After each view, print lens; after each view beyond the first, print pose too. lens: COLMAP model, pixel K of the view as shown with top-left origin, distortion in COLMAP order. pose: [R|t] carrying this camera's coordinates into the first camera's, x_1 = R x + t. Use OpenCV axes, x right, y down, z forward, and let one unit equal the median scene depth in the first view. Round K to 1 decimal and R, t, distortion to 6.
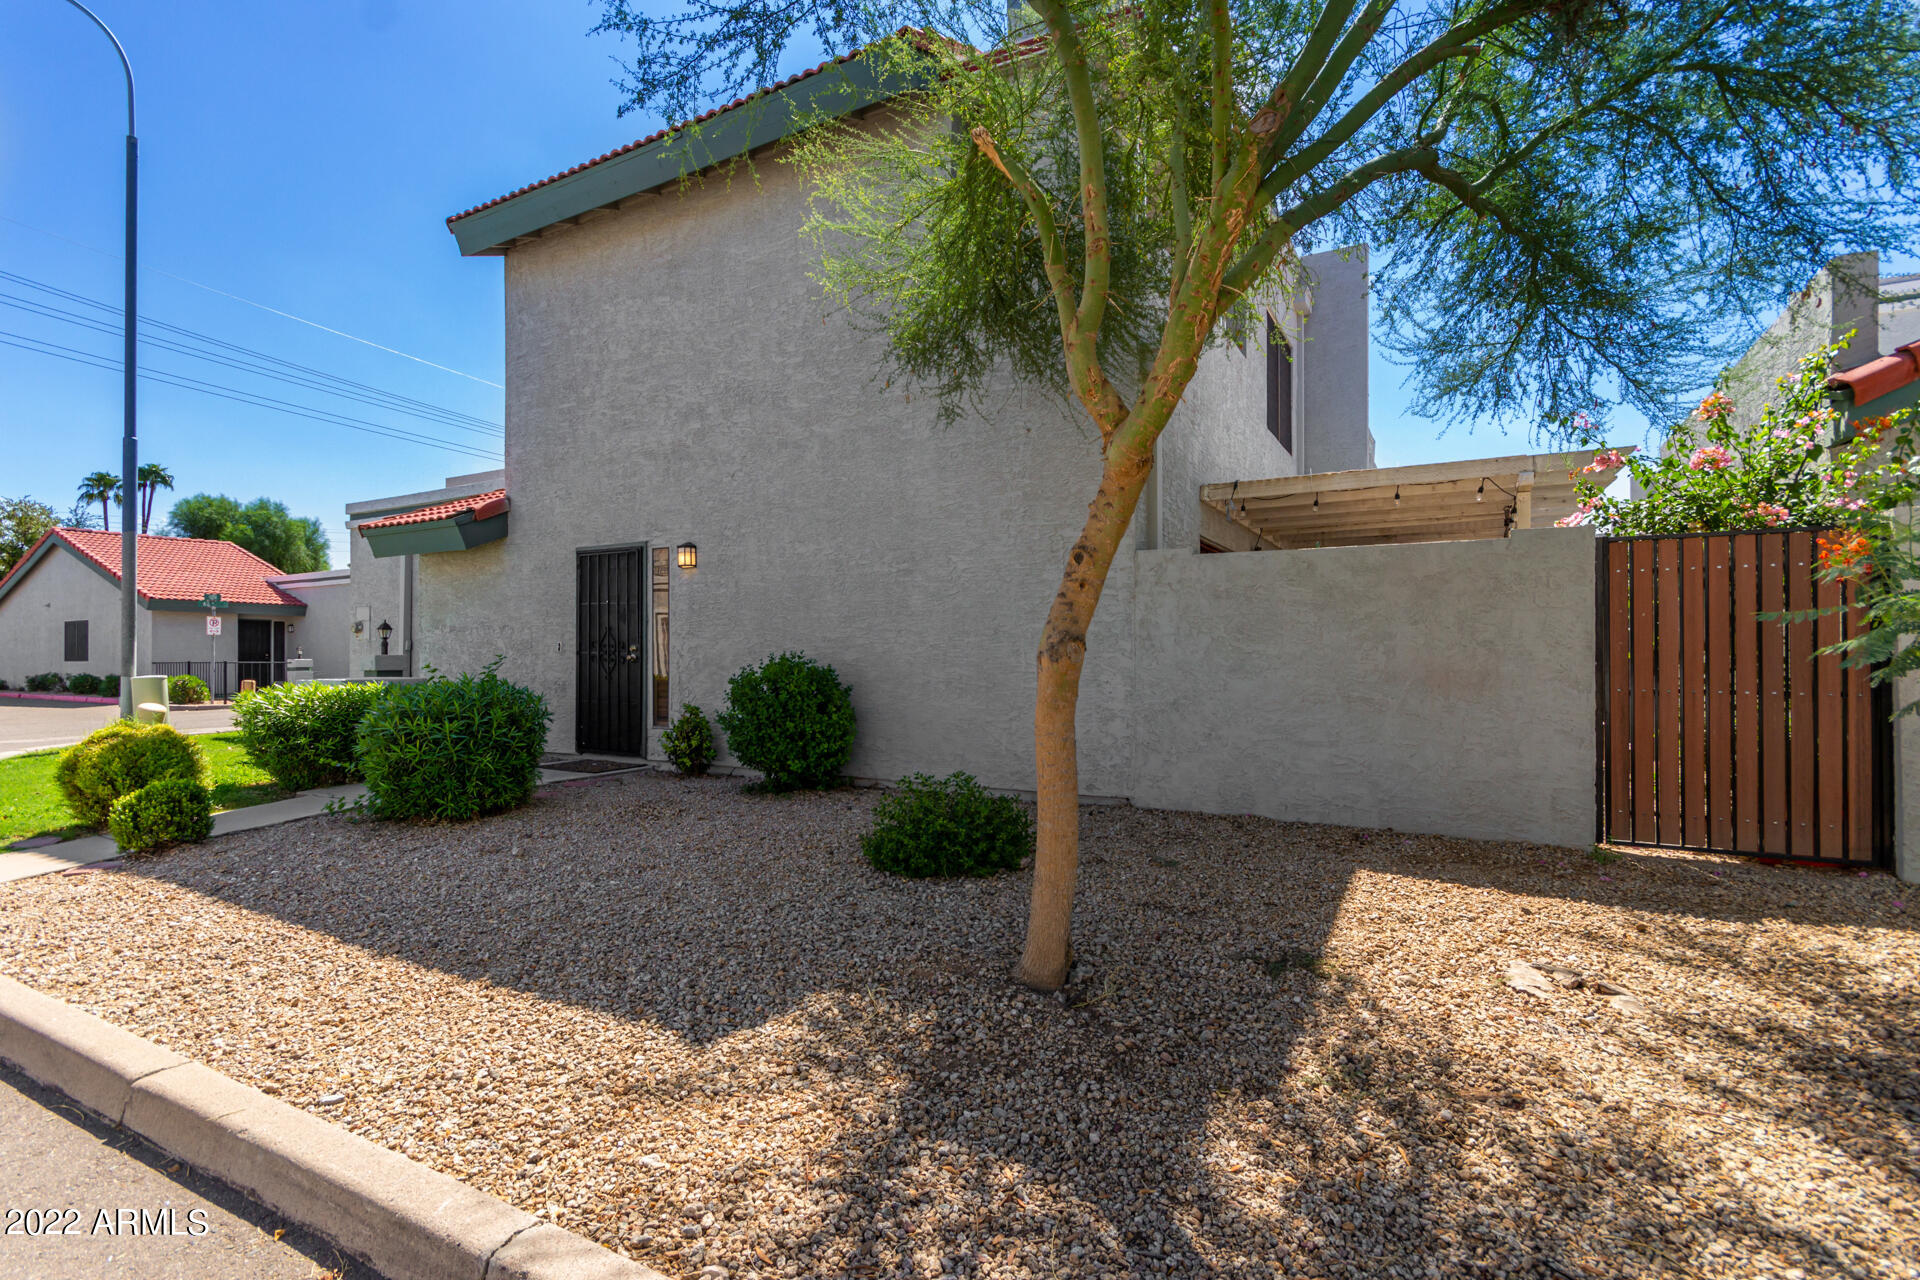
lens RADIAL K [[862.4, 0, 958.3], [0, 862.4, 654.8], [0, 0, 1]] dist [0.004844, 0.000858]
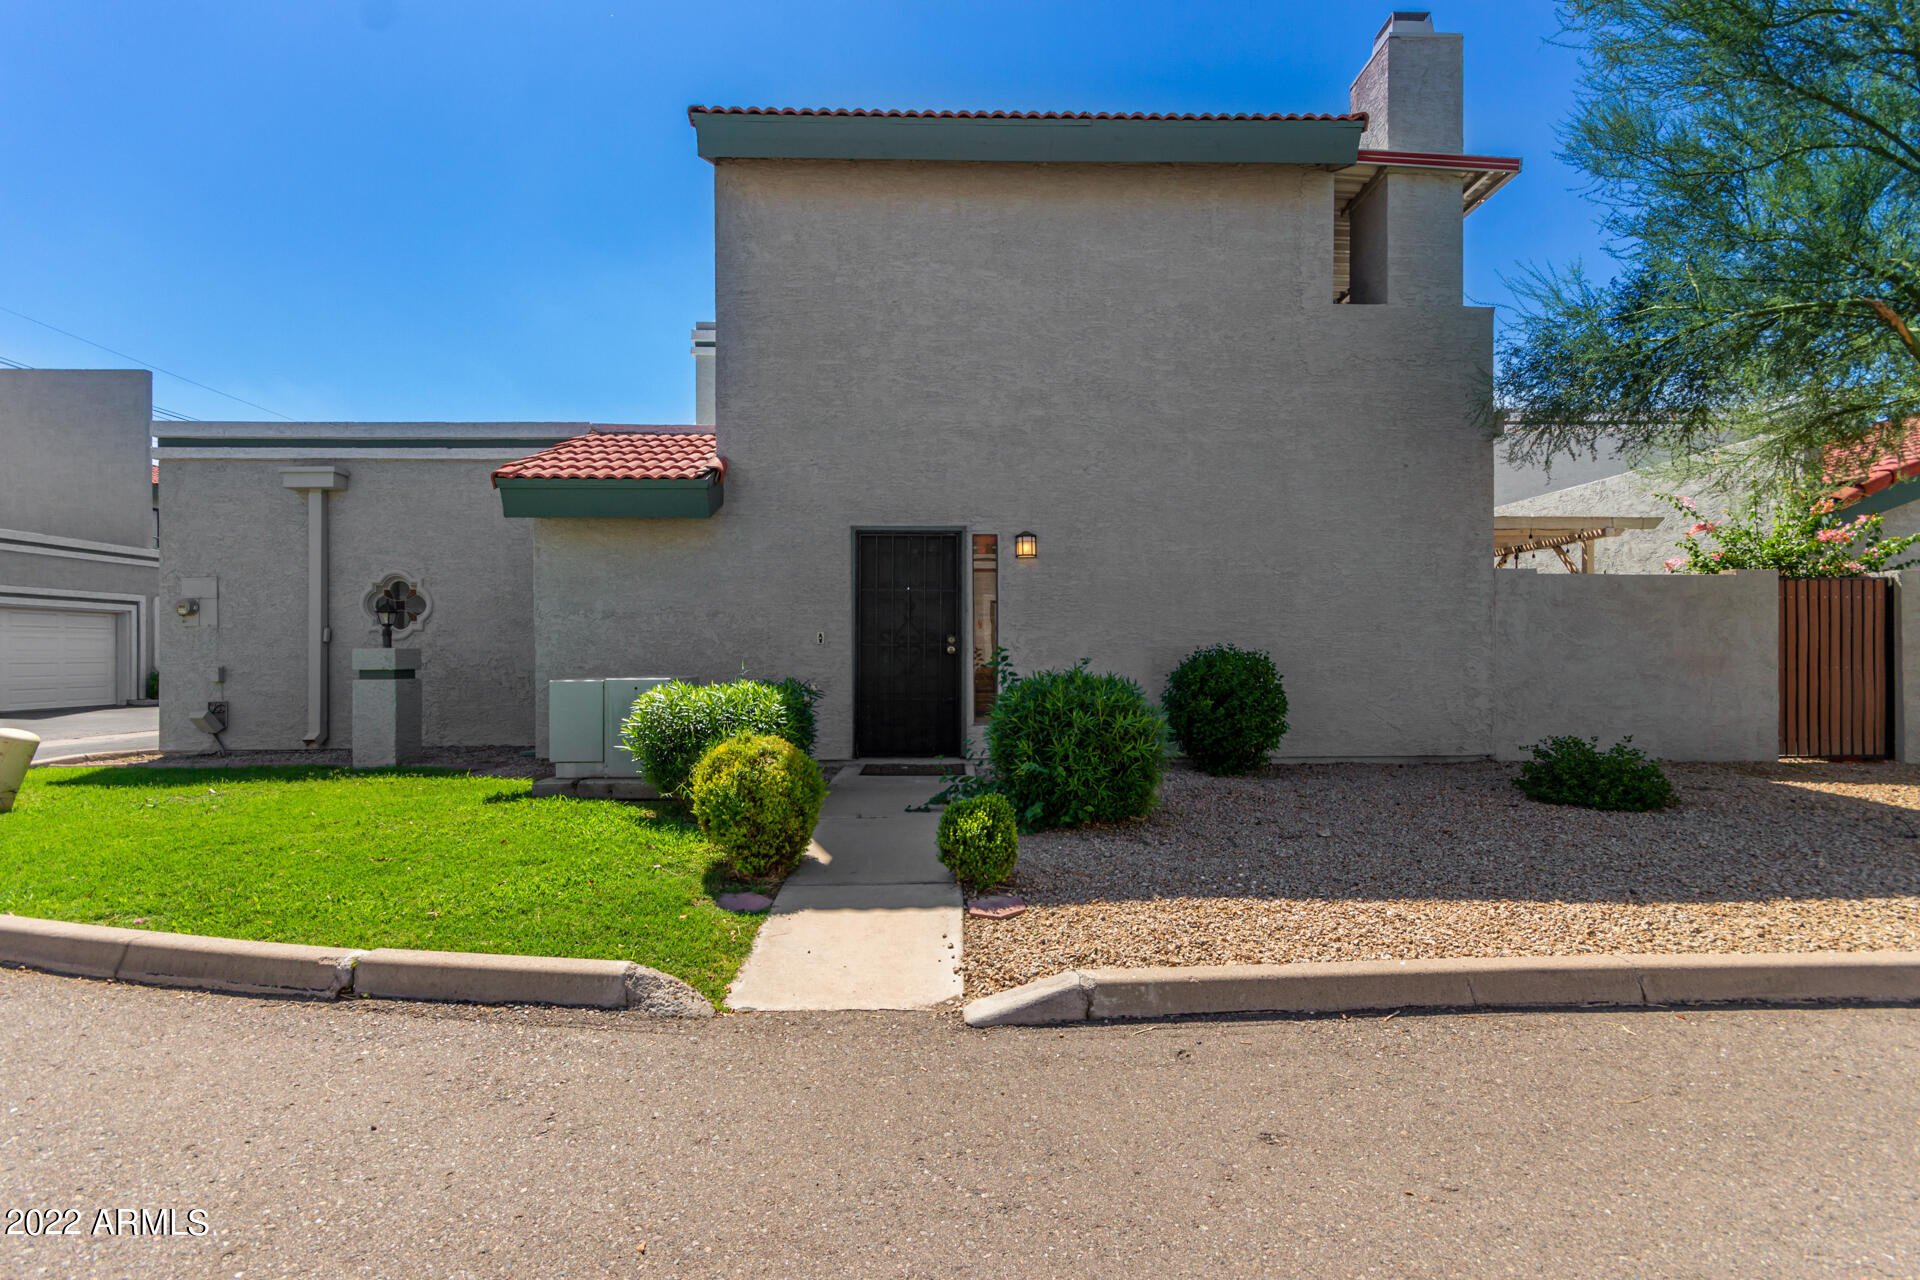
lens RADIAL K [[862.4, 0, 958.3], [0, 862.4, 654.8], [0, 0, 1]] dist [0.004844, 0.000858]
pose [[0.863977, -0.003653, 0.503517, -0.959086], [0.000733, 0.999982, 0.005998, 0.003102], [-0.503530, -0.004813, 0.863964, 0.218125]]
